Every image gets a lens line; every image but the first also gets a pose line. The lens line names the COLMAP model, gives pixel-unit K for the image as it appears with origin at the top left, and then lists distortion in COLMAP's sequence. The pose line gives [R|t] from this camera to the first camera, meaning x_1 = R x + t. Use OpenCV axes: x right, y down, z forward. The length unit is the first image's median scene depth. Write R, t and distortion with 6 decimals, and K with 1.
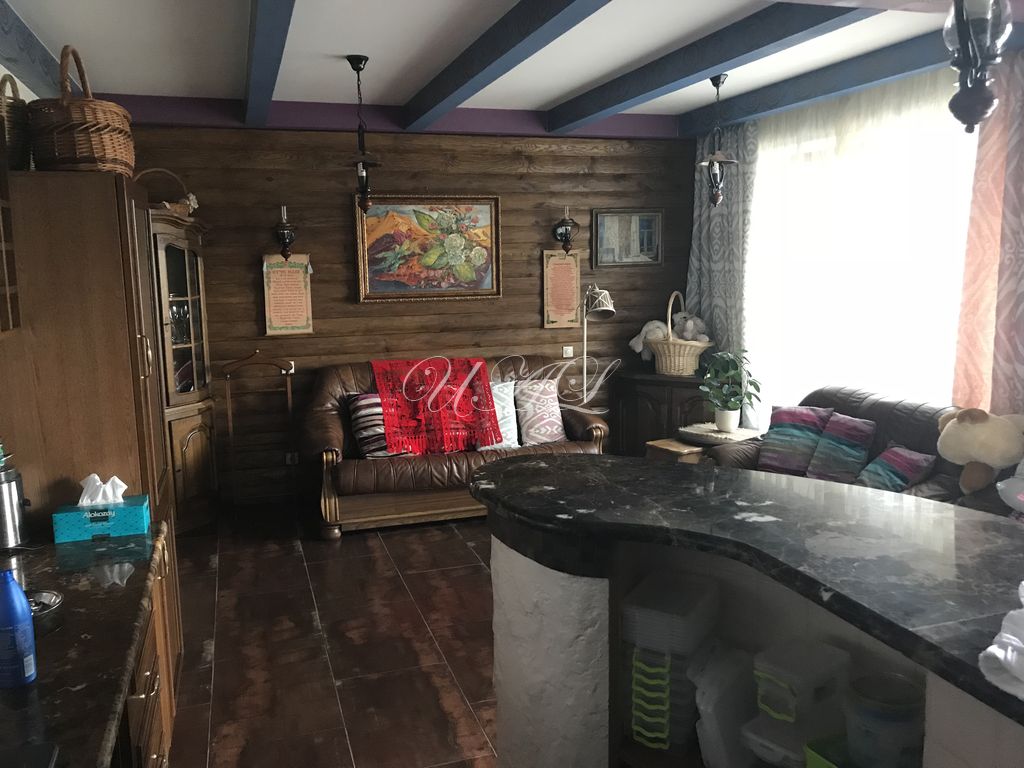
lens RADIAL K [[855.0, 0, 507.7], [0, 855.0, 380.1], [0, 0, 1]] dist [0.083049, -0.066112]
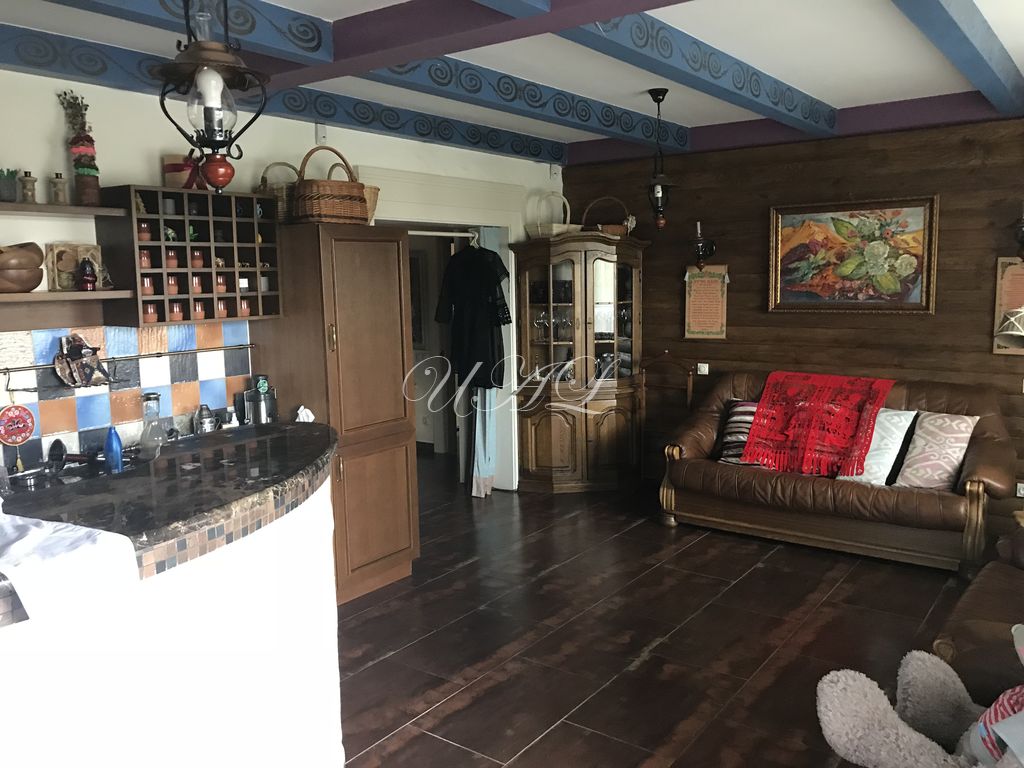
lens RADIAL K [[855.0, 0, 503.4], [0, 855.0, 375.1], [0, 0, 1]] dist [0.083049, -0.066112]
pose [[0.578662, 0.105570, -0.808706, 0.477243], [-0.110927, 0.992560, 0.050197, -0.033250], [0.807989, 0.060660, 0.586067, 0.156702]]
